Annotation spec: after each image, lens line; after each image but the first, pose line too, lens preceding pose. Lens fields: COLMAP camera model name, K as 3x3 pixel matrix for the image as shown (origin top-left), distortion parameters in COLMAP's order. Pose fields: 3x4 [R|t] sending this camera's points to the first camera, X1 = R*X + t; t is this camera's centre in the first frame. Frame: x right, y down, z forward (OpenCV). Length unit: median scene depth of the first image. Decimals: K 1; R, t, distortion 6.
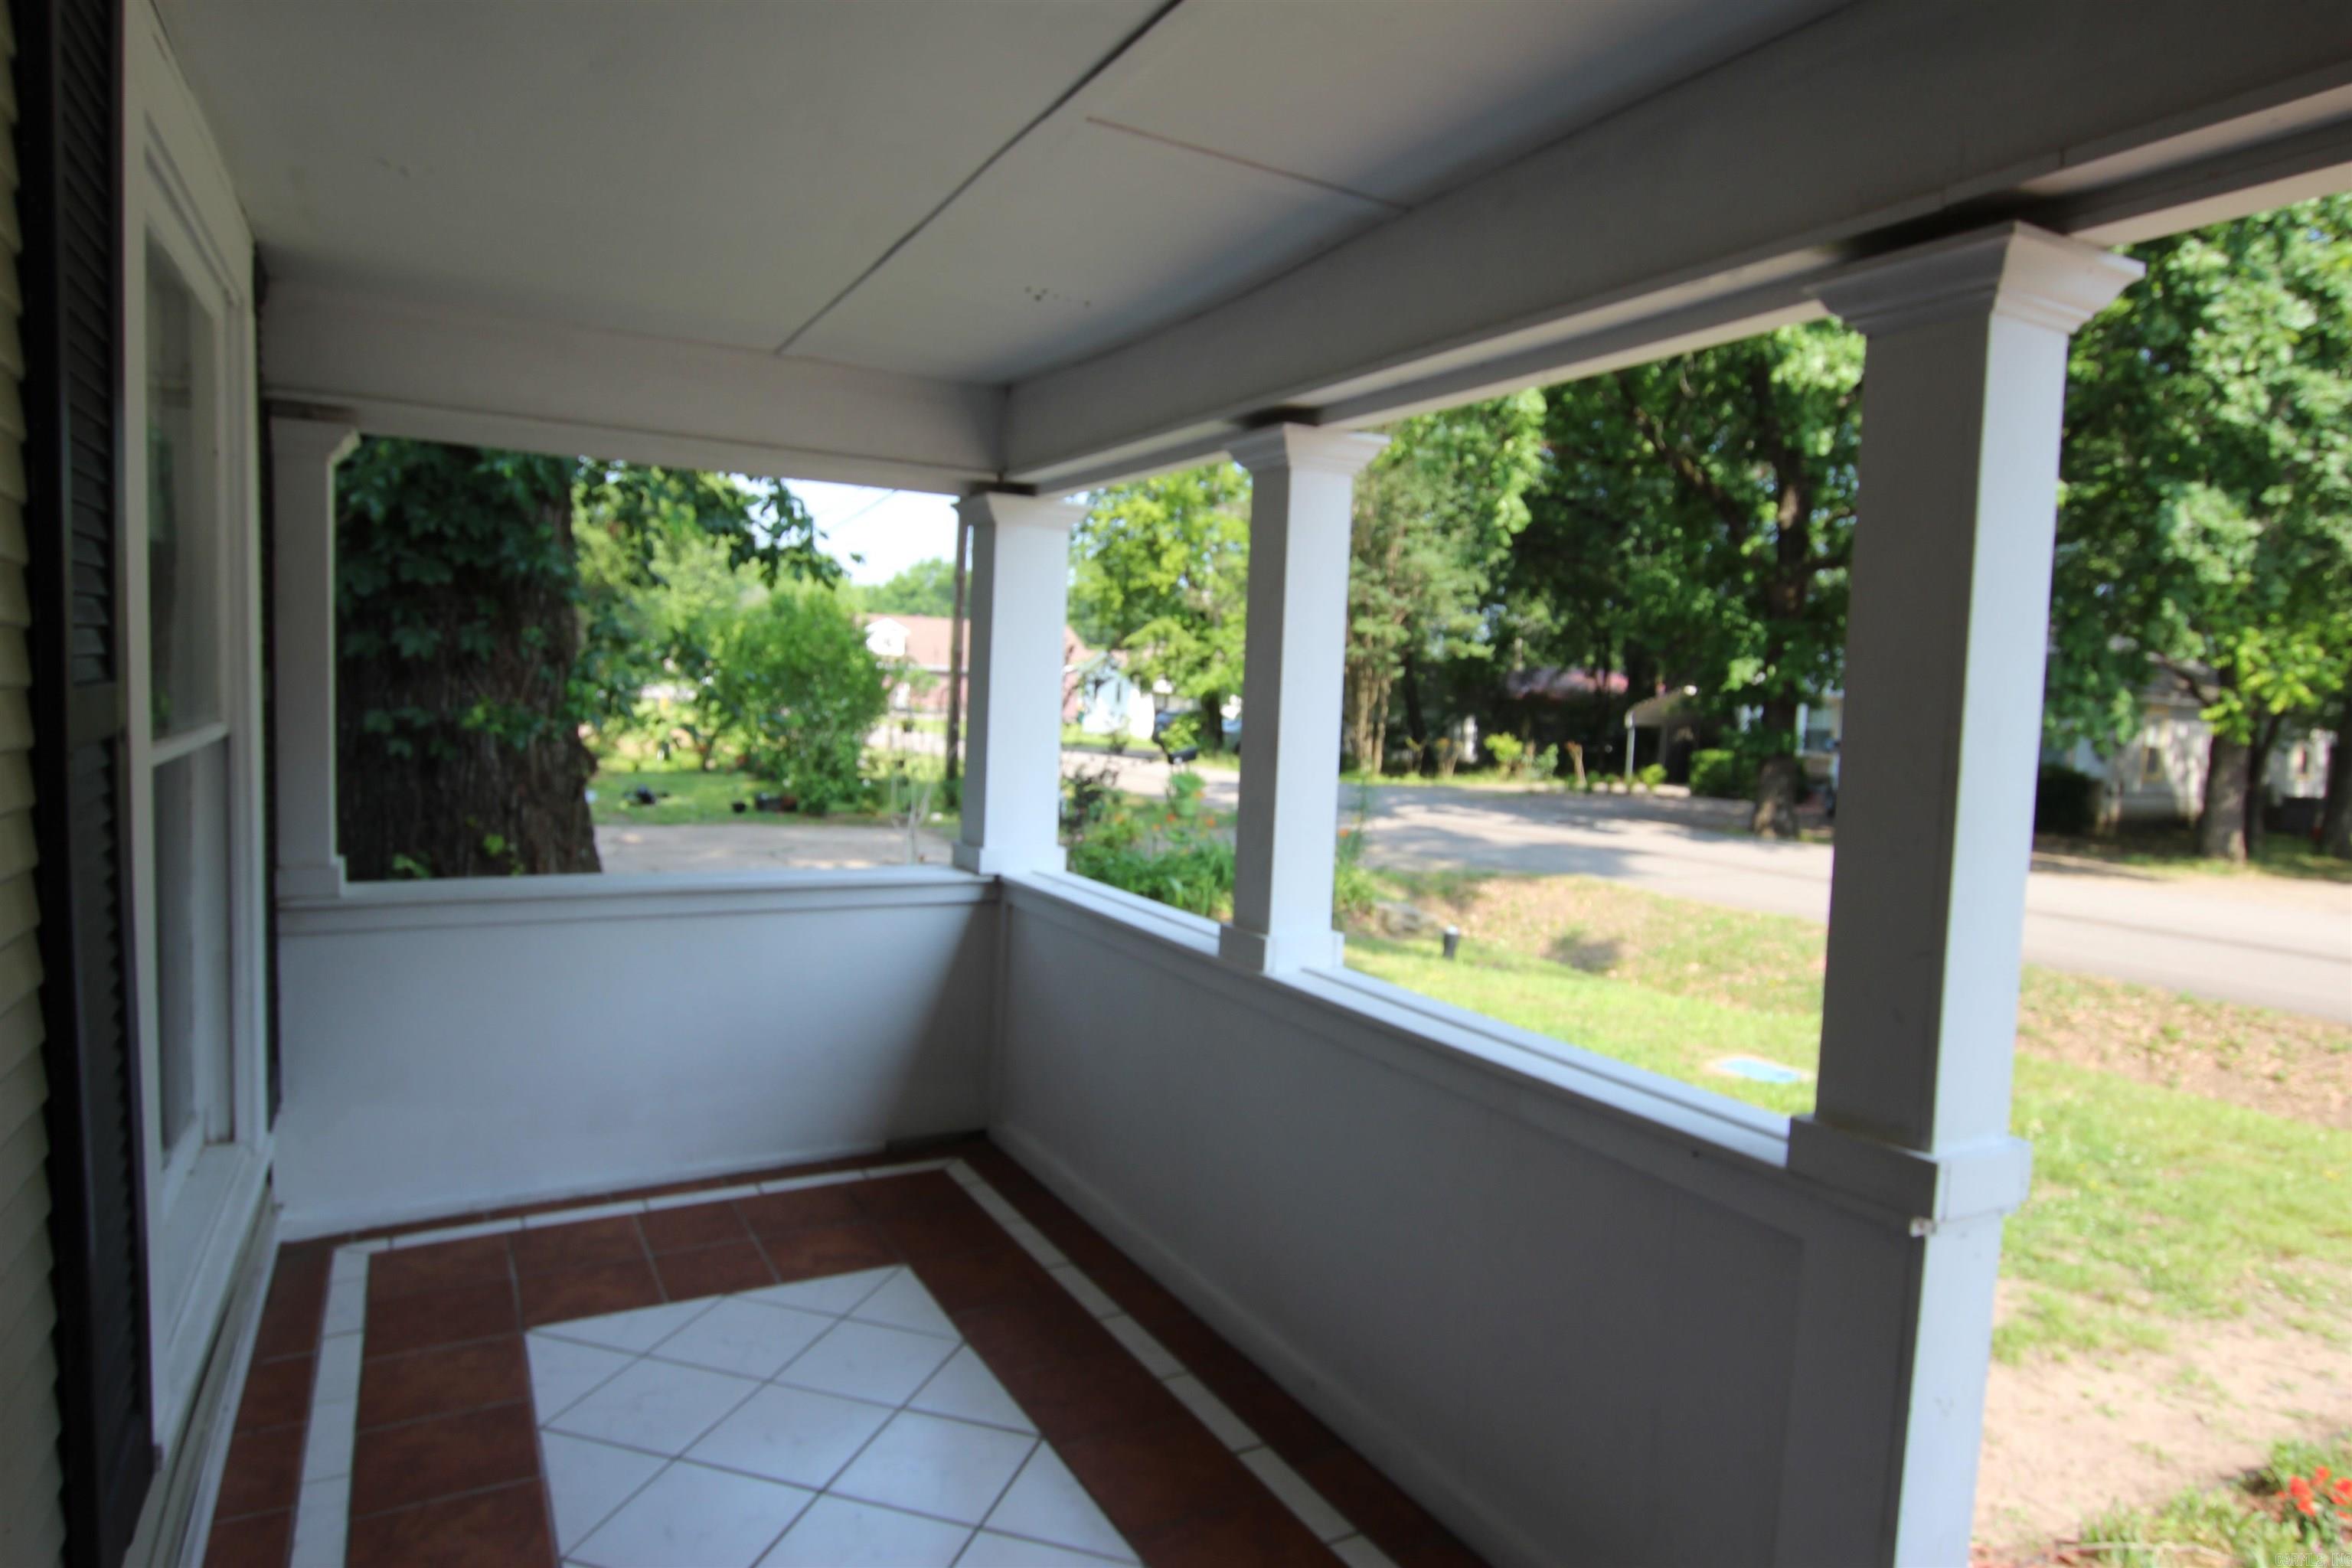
lens RADIAL K [[1432.9, 0, 1185.5], [0, 1432.9, 793.2], [0, 0, 1]] dist [-0.033159, 0.002400]
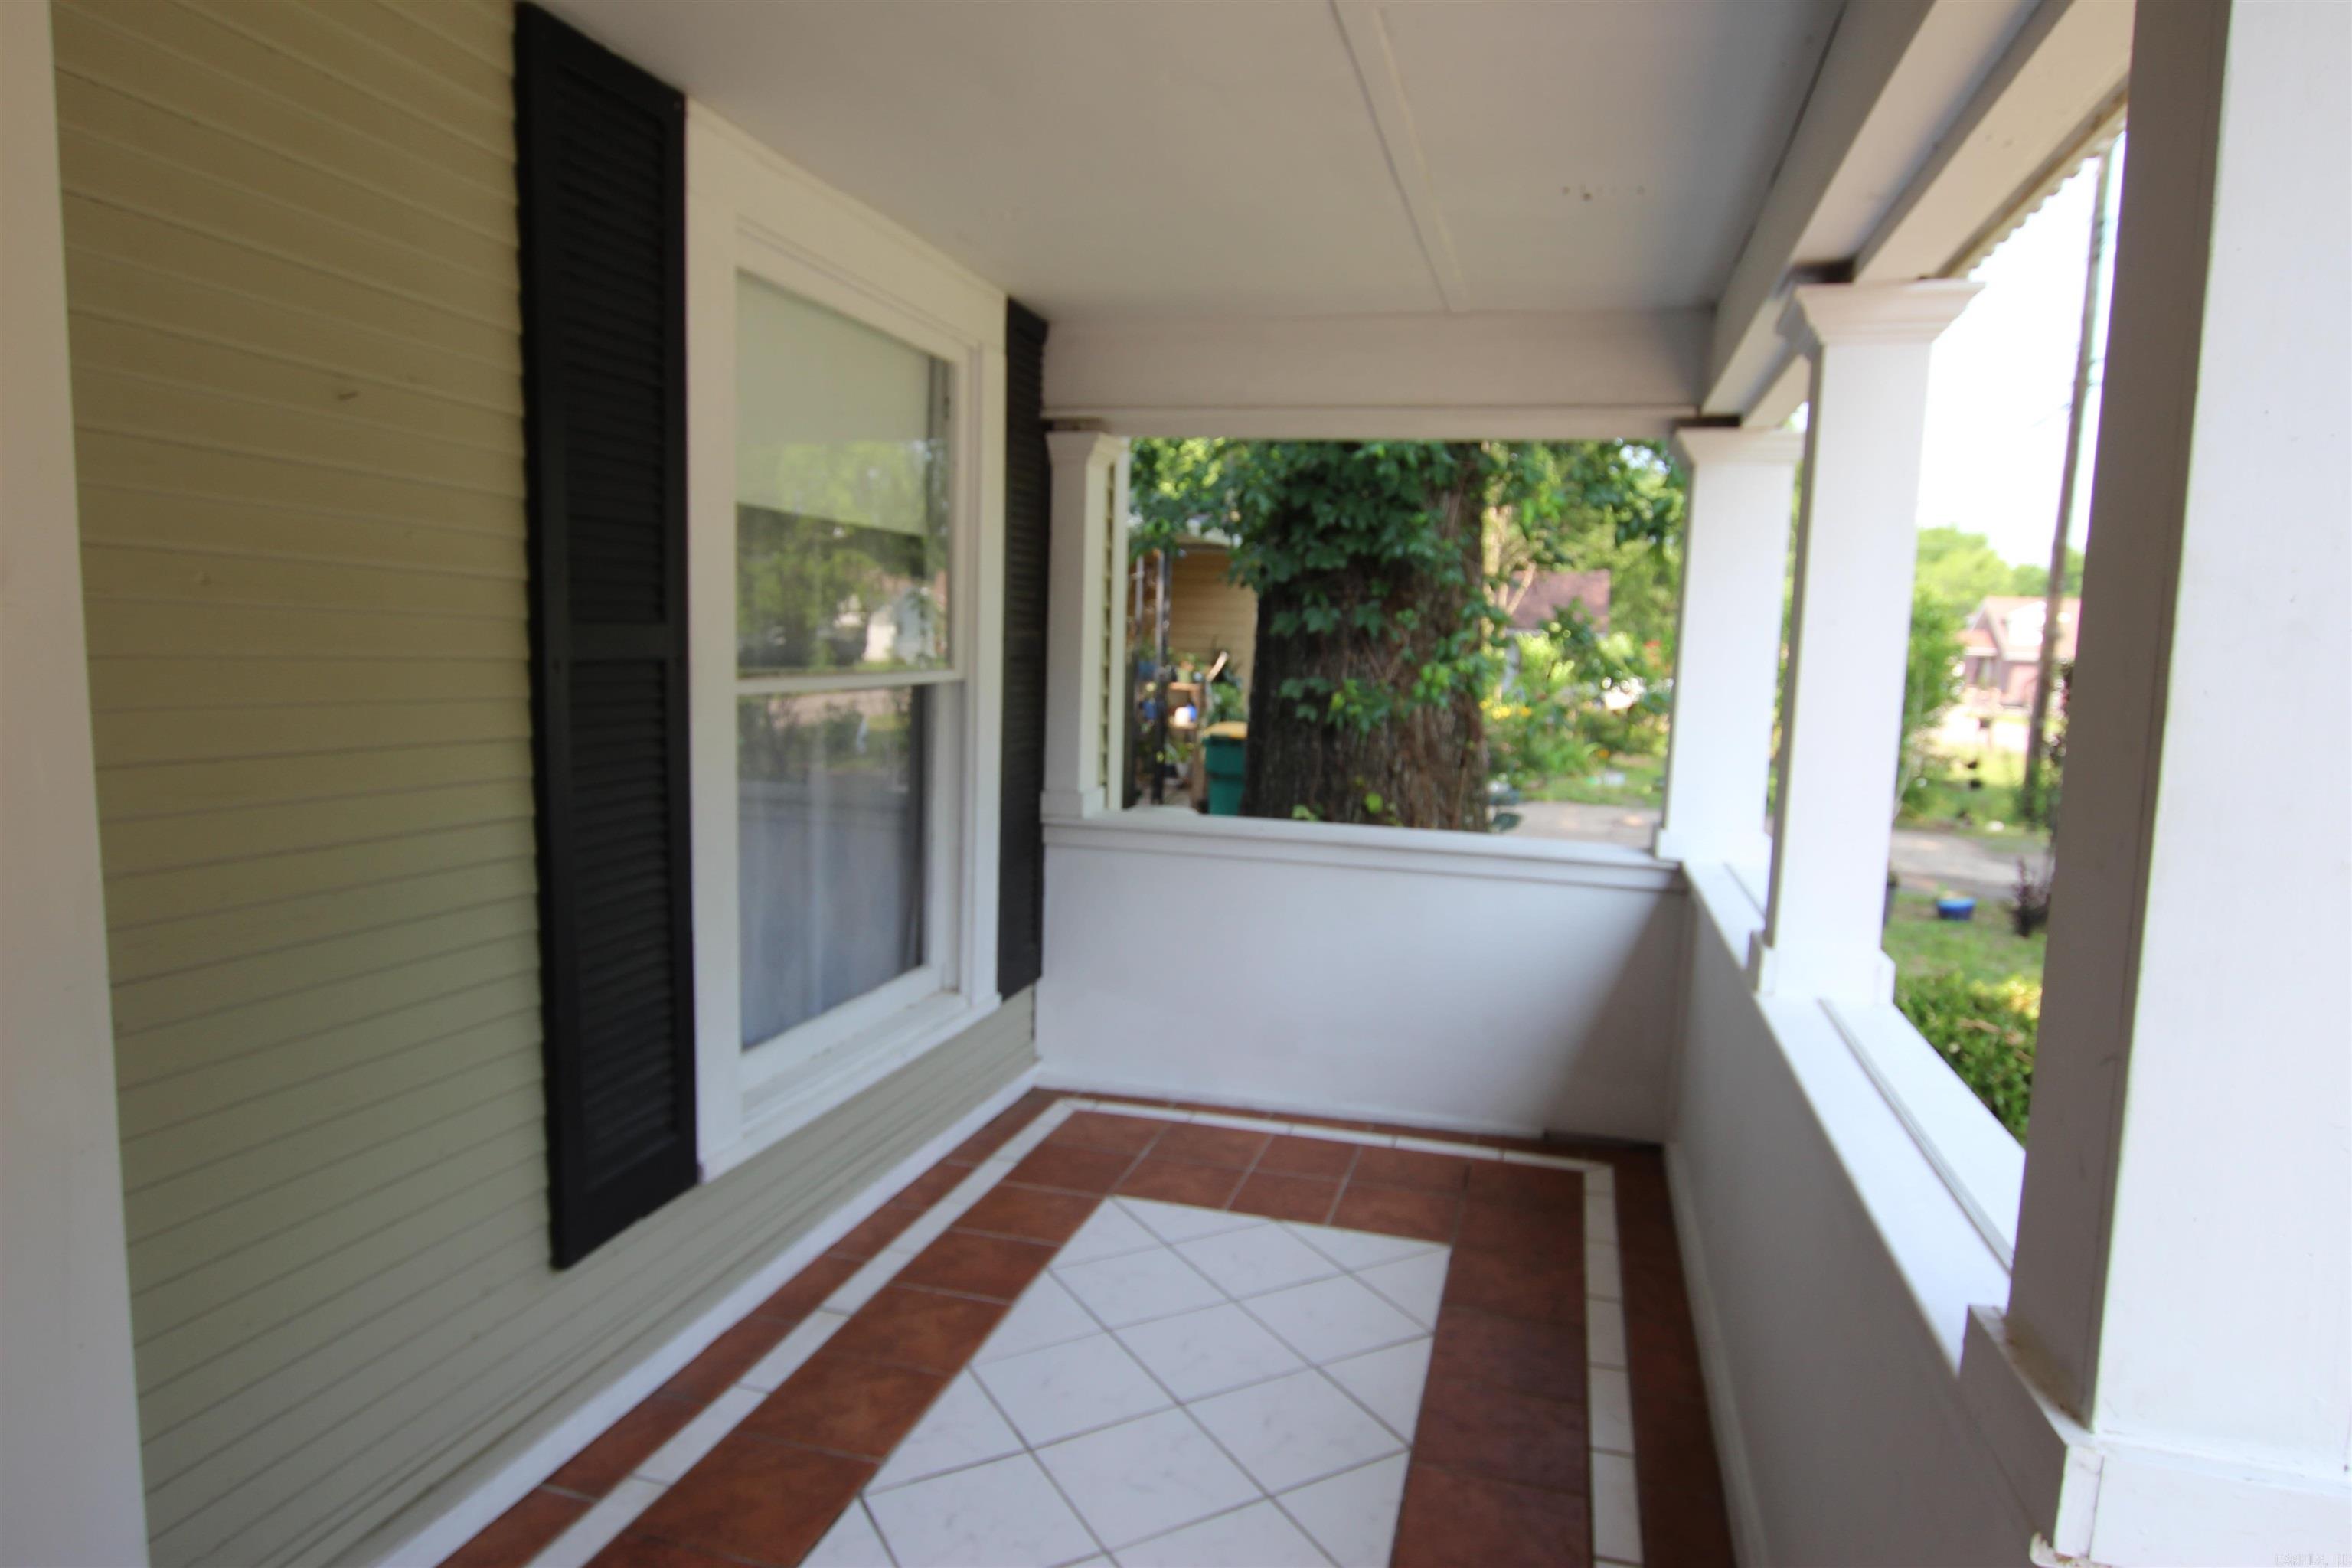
lens RADIAL K [[1411.3, 0, 1176.2], [0, 1411.3, 809.5], [0, 0, 1]] dist [-0.065340, 0.001372]
pose [[0.678865, 0.071064, -0.730816, 0.224782], [-0.061399, 0.997314, 0.039945, 0.007154], [0.731692, 0.017754, 0.681405, 0.141916]]
